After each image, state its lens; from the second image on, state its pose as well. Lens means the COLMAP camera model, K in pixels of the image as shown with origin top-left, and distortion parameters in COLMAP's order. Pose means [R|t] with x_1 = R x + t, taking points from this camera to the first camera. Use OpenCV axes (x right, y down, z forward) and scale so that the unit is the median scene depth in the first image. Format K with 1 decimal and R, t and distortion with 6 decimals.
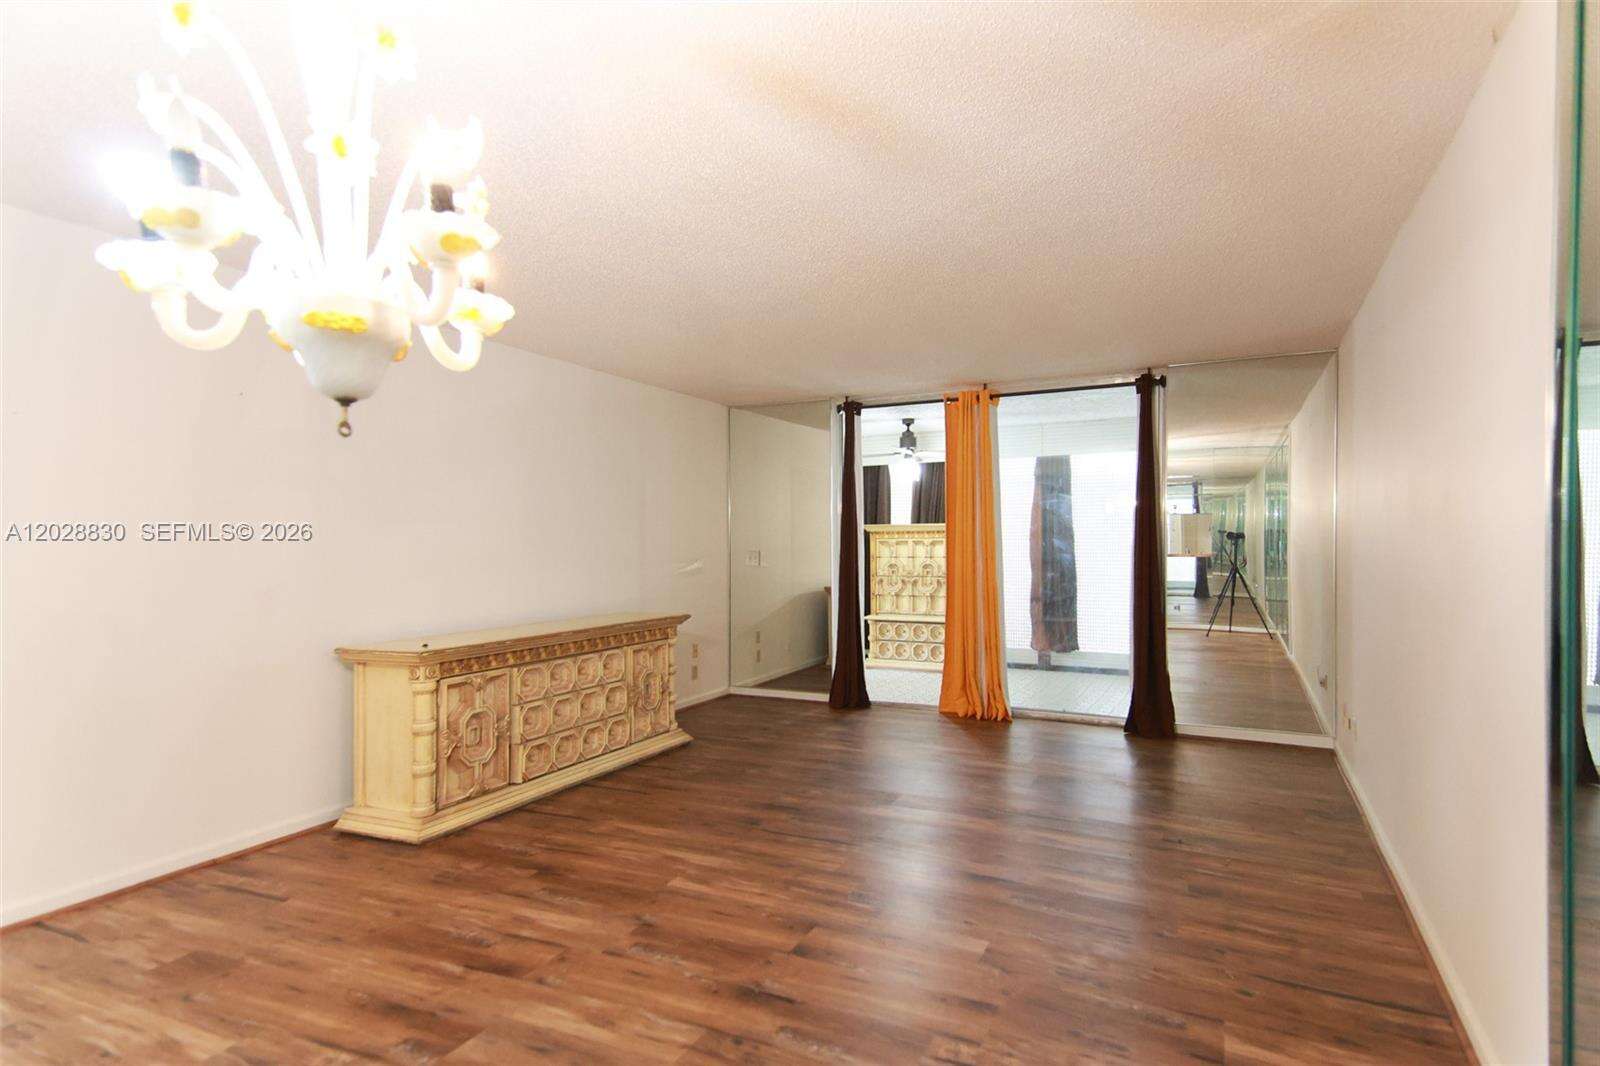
lens RADIAL K [[857.4, 0, 813.8], [0, 857.4, 558.4], [0, 0, 1]] dist [0.148556, -0.066626]
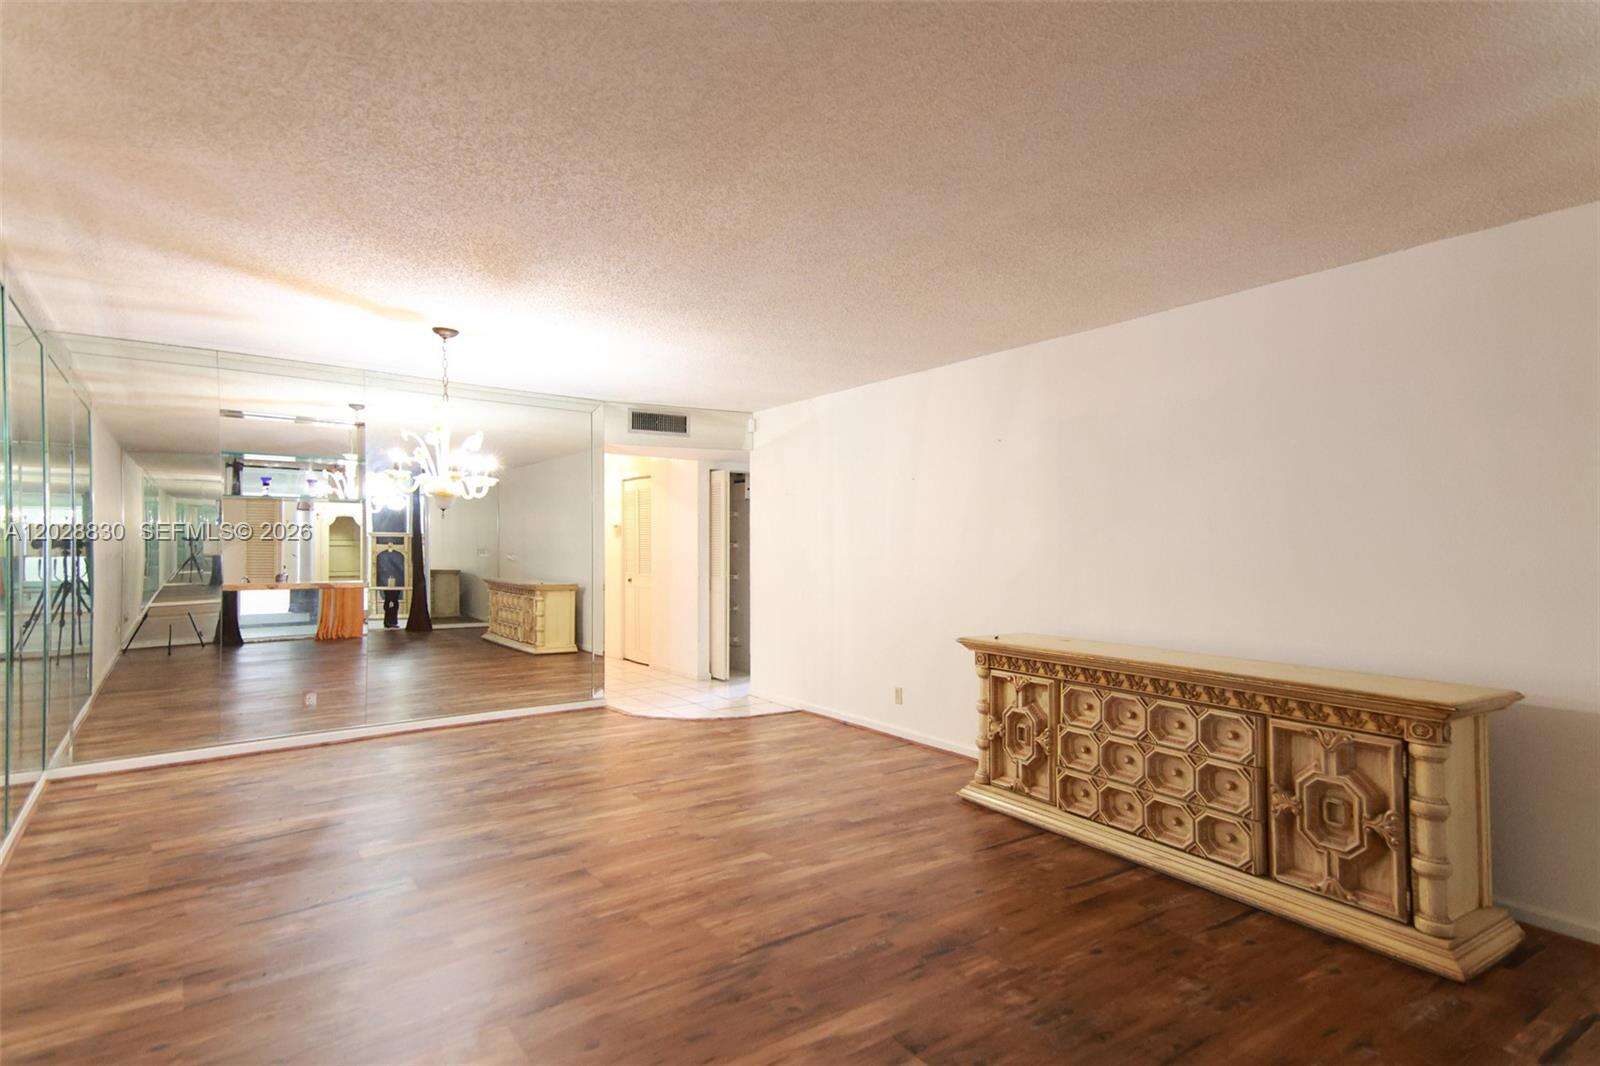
lens RADIAL K [[819.6, 0, 825.5], [0, 819.6, 543.3], [0, 0, 1]] dist [0.070833, -0.000463]
pose [[-0.464828, -0.004513, -0.885389, 0.771874], [-0.022512, 0.999724, 0.006723, -0.034056], [0.885115, 0.023056, -0.464802, 1.633935]]
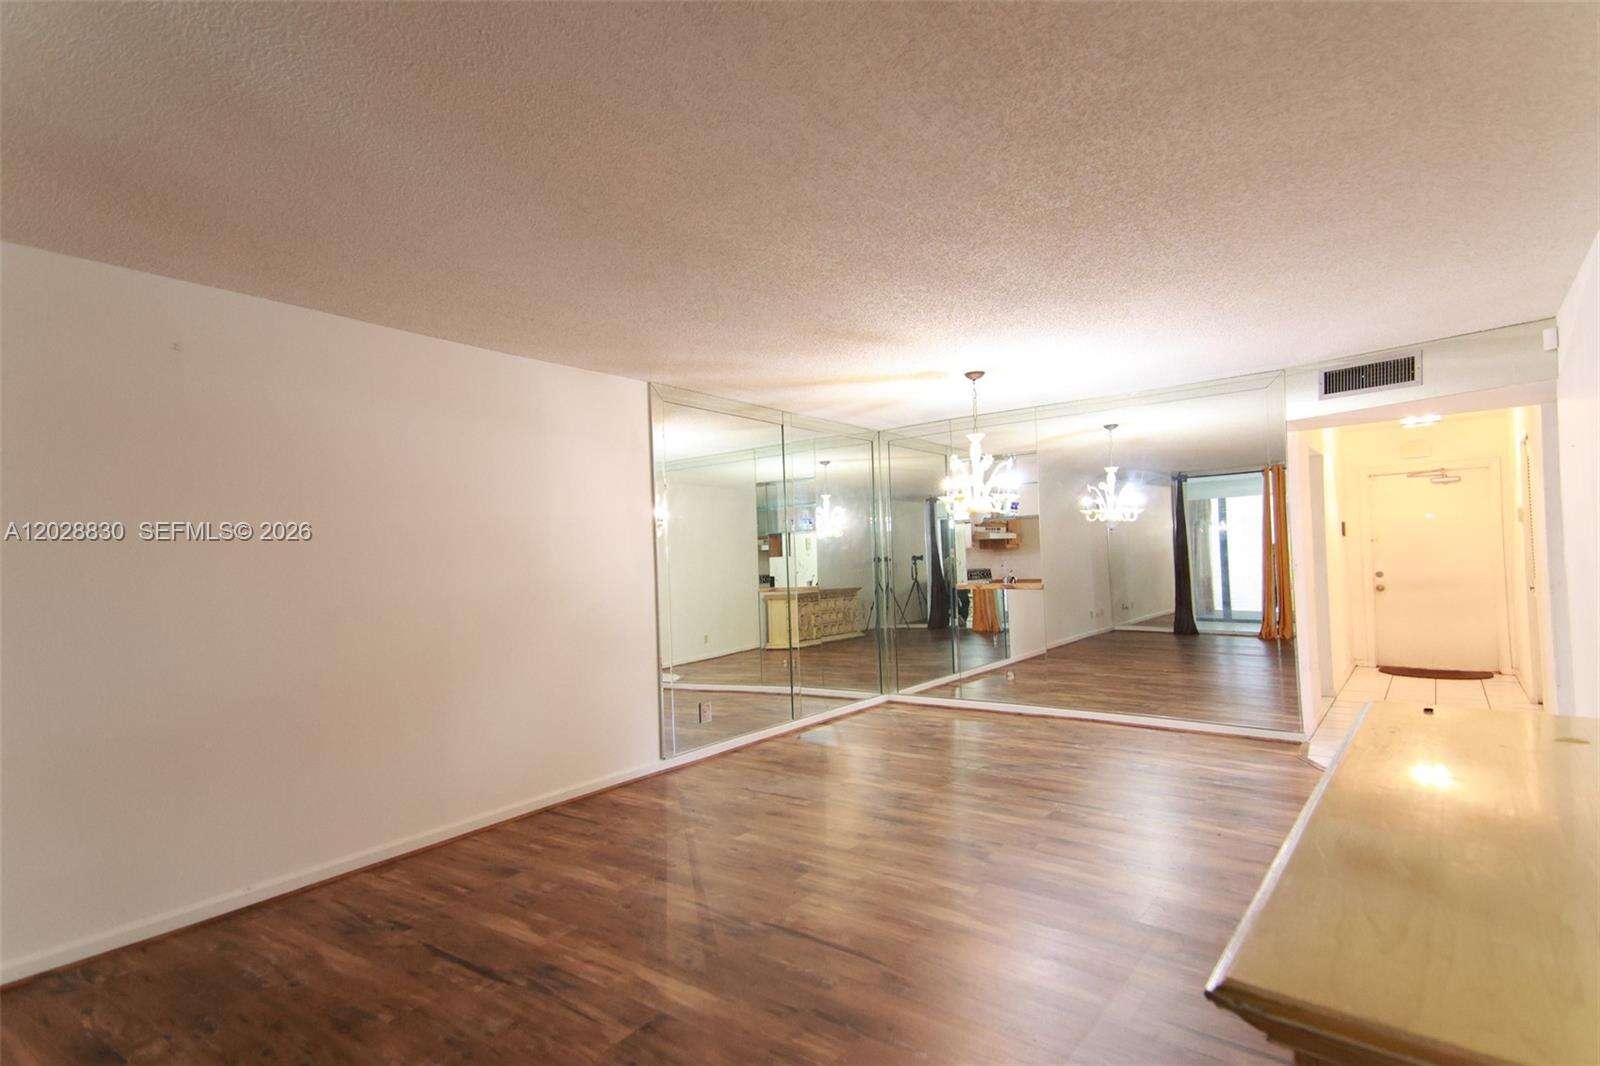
lens RADIAL K [[822.3, 0, 802.5], [0, 822.3, 549.8], [0, 0, 1]] dist [0.115557, -0.000146]
pose [[-0.978763, 0.035944, 0.201819, -0.189440], [0.038792, 0.999195, 0.010176, -0.047885], [-0.201291, 0.017789, -0.979370, 2.106979]]
